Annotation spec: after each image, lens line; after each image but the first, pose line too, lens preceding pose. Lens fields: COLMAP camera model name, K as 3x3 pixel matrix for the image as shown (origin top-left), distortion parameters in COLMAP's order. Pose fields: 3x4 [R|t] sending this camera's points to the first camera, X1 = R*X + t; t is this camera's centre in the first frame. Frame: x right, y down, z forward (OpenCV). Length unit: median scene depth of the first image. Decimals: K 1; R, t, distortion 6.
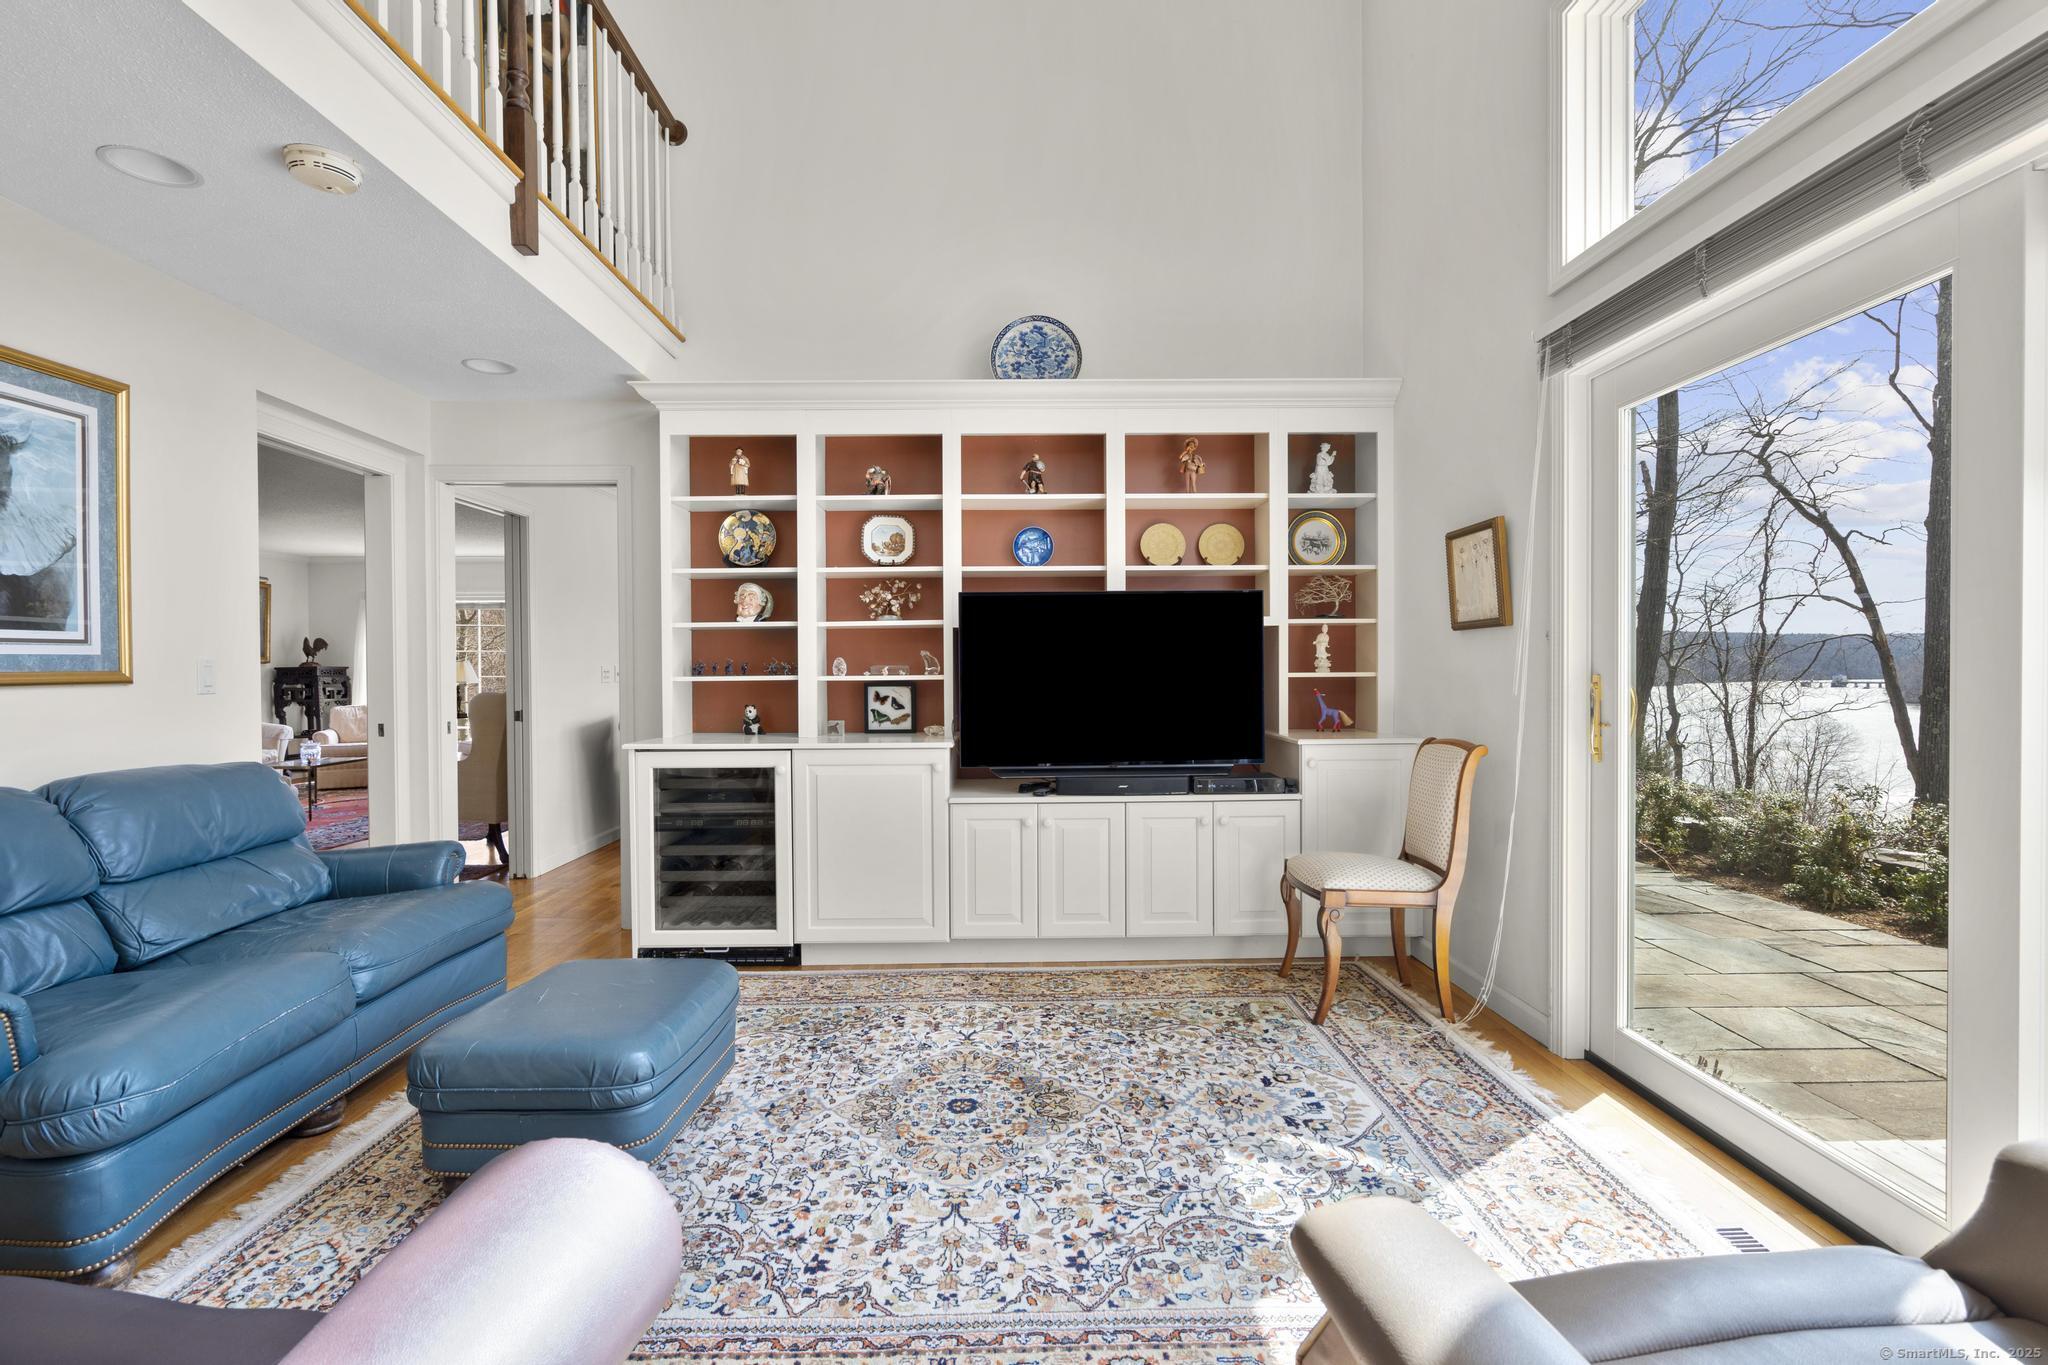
lens RADIAL K [[934.2, 0, 1017.8], [0, 934.2, 677.8], [0, 0, 1]] dist [-0.000521, -0.000761]
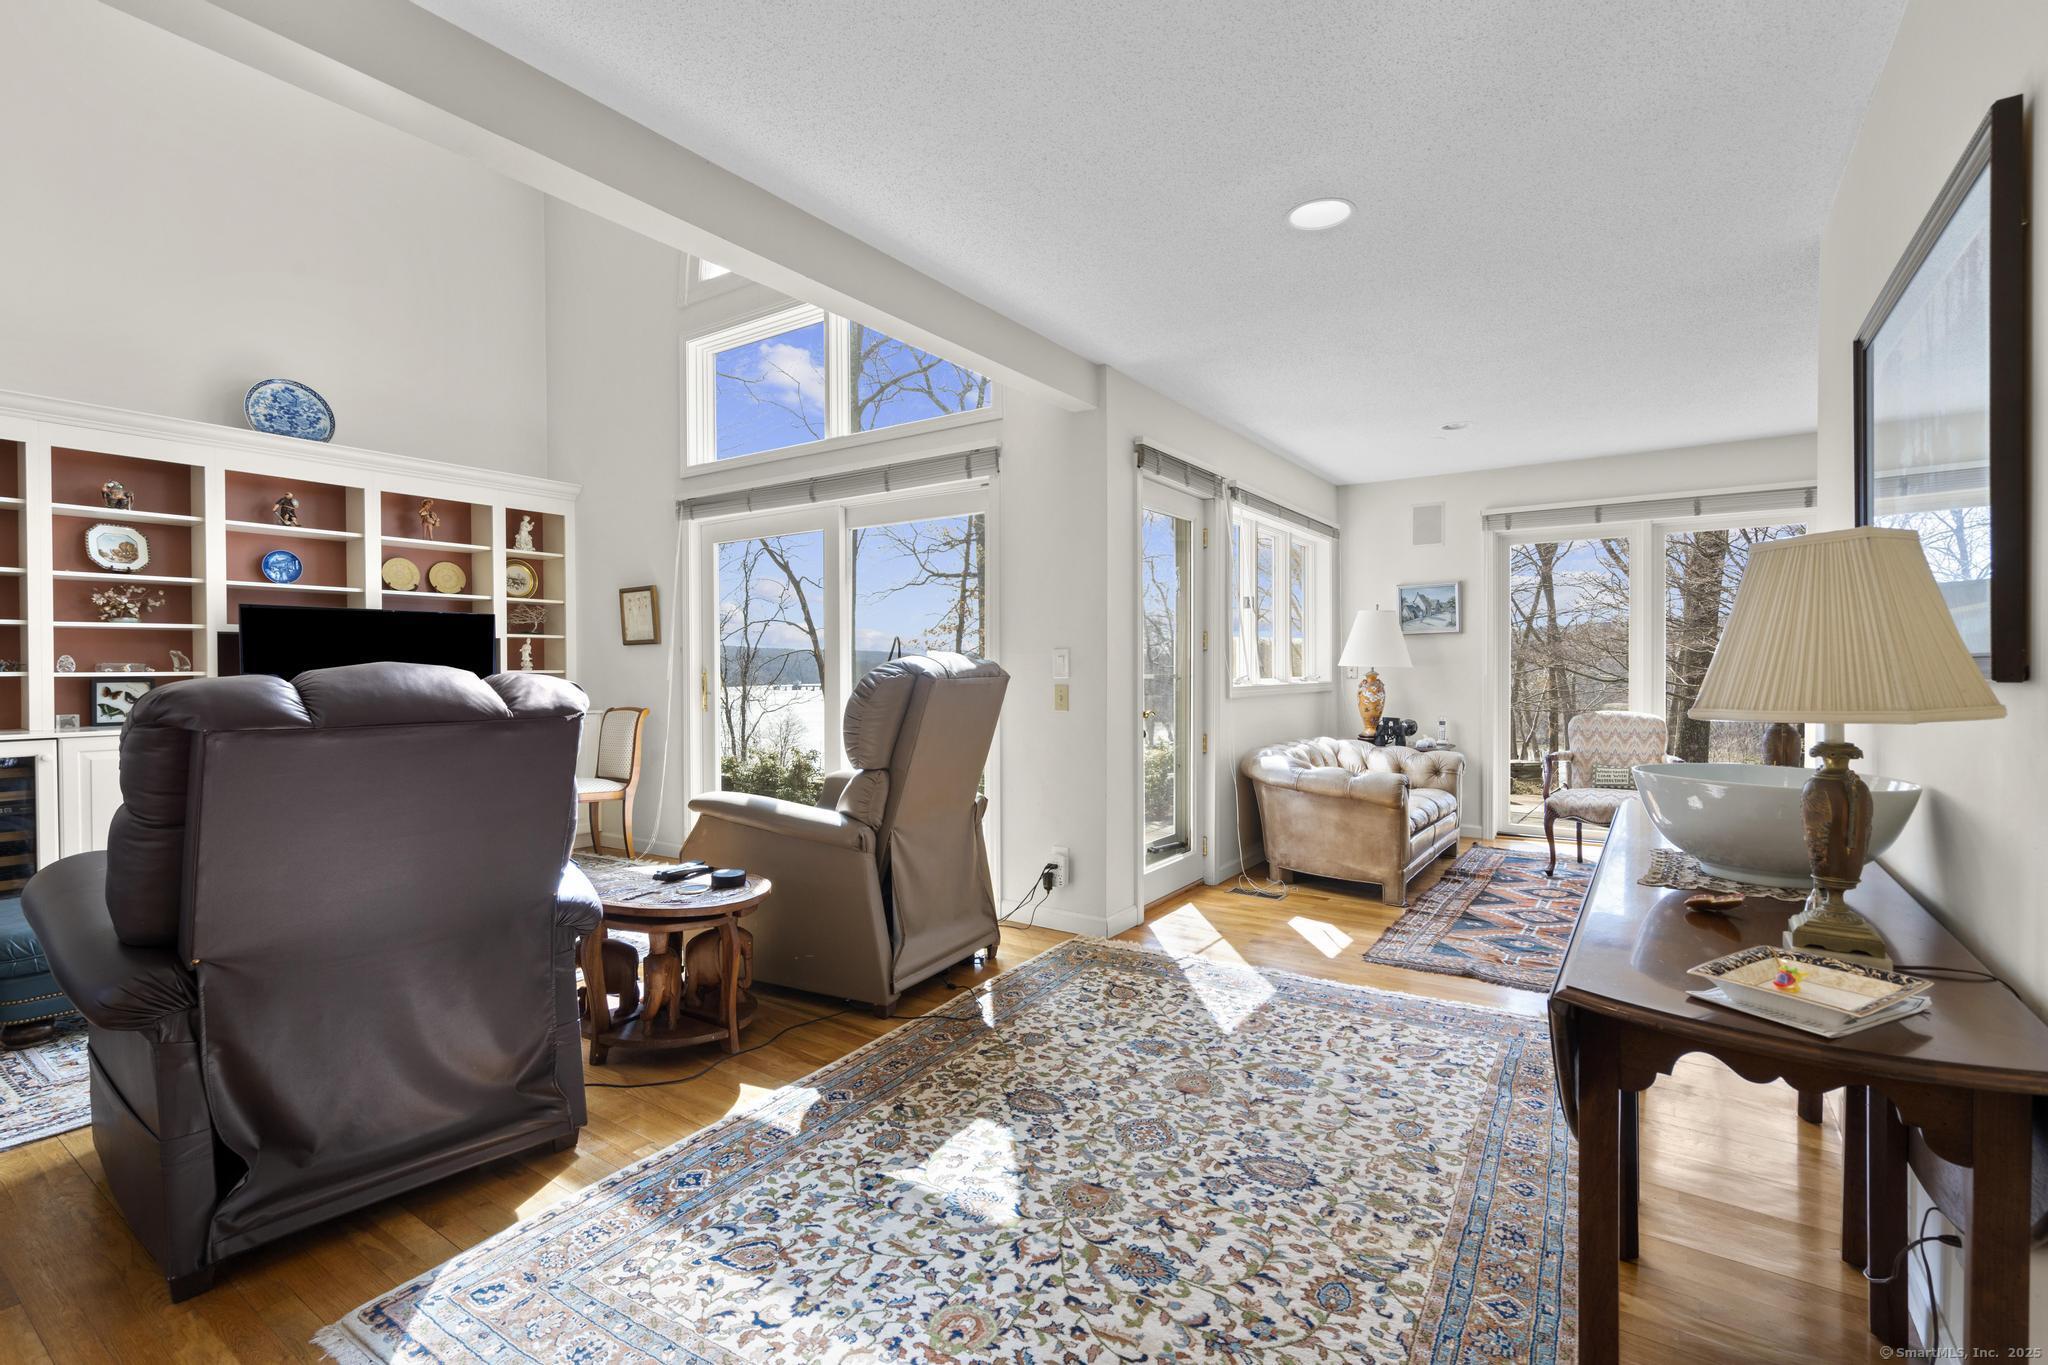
lens RADIAL K [[934.2, 0, 1017.8], [0, 934.2, 677.8], [0, 0, 1]] dist [-0.000521, -0.000761]
pose [[0.578677, -0.004281, 0.815546, -0.429709], [0.010889, 0.999938, -0.002477, 0.018364], [-0.815484, 0.010314, 0.578688, -0.492908]]
